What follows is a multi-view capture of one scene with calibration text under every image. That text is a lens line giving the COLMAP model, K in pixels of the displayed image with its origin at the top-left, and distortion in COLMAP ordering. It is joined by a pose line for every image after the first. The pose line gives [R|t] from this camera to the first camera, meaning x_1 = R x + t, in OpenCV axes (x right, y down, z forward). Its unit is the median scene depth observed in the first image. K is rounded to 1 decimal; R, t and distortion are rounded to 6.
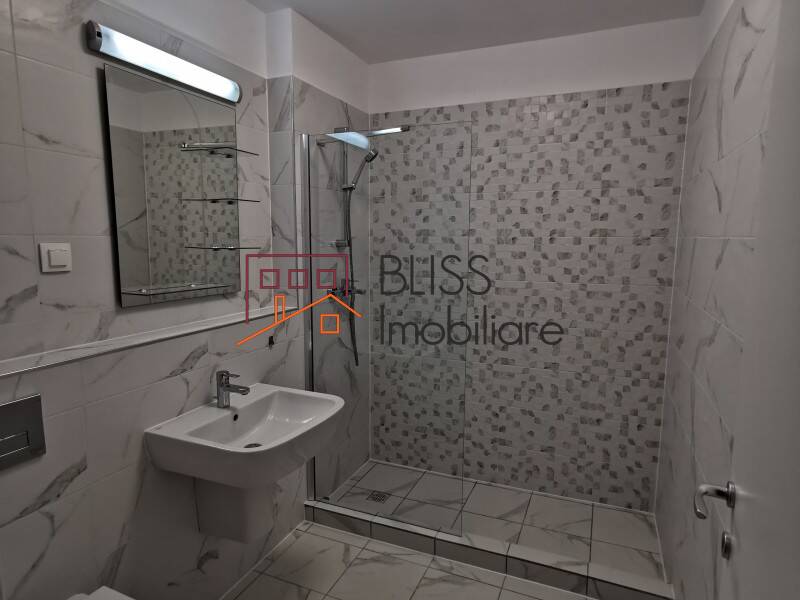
lens RADIAL K [[484.9, 0, 401.3], [0, 484.9, 300.2], [0, 0, 1]] dist [-0.004918, 0.014706]
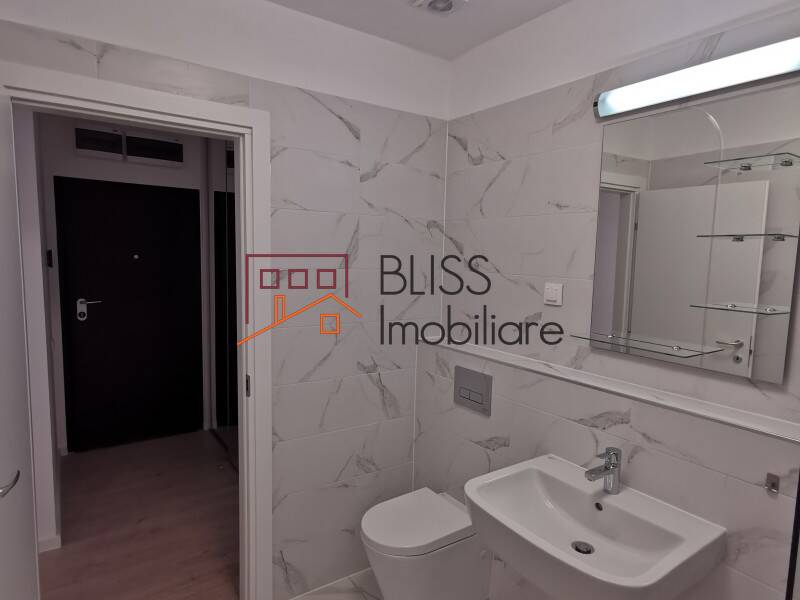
lens RADIAL K [[484.9, 0, 403.0], [0, 484.9, 306.1], [0, 0, 1]] dist [-0.004918, 0.014706]
pose [[-0.536552, 0.066047, -0.841278, 0.572722], [-0.141274, 0.975832, 0.166712, -0.202172], [0.831957, 0.208300, -0.514255, 1.246794]]
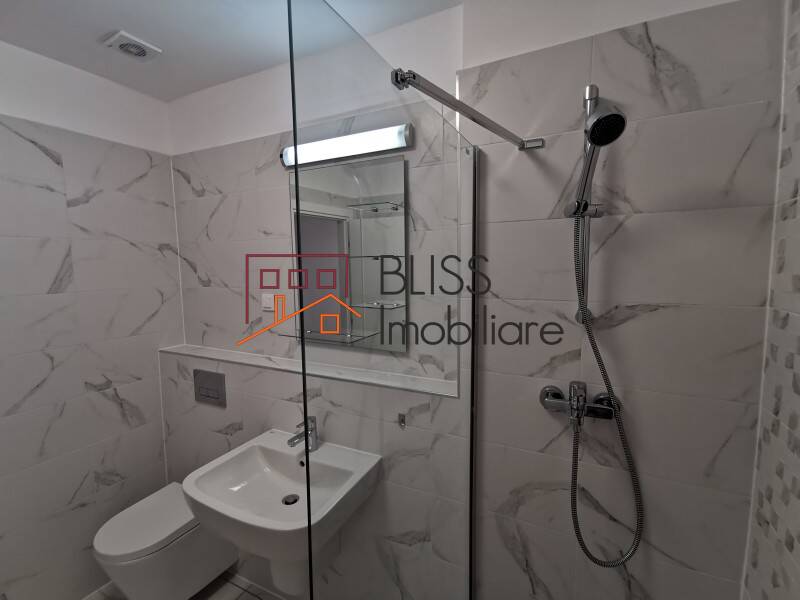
lens RADIAL K [[365.7, 0, 395.5], [0, 365.7, 300.7], [0, 0, 1]] dist [0.009580, 0.000106]
pose [[-0.064520, 0.091553, -0.993708, 0.479388], [-0.119982, 0.987847, 0.098804, -0.251256], [0.990677, 0.125602, -0.052751, 1.392565]]
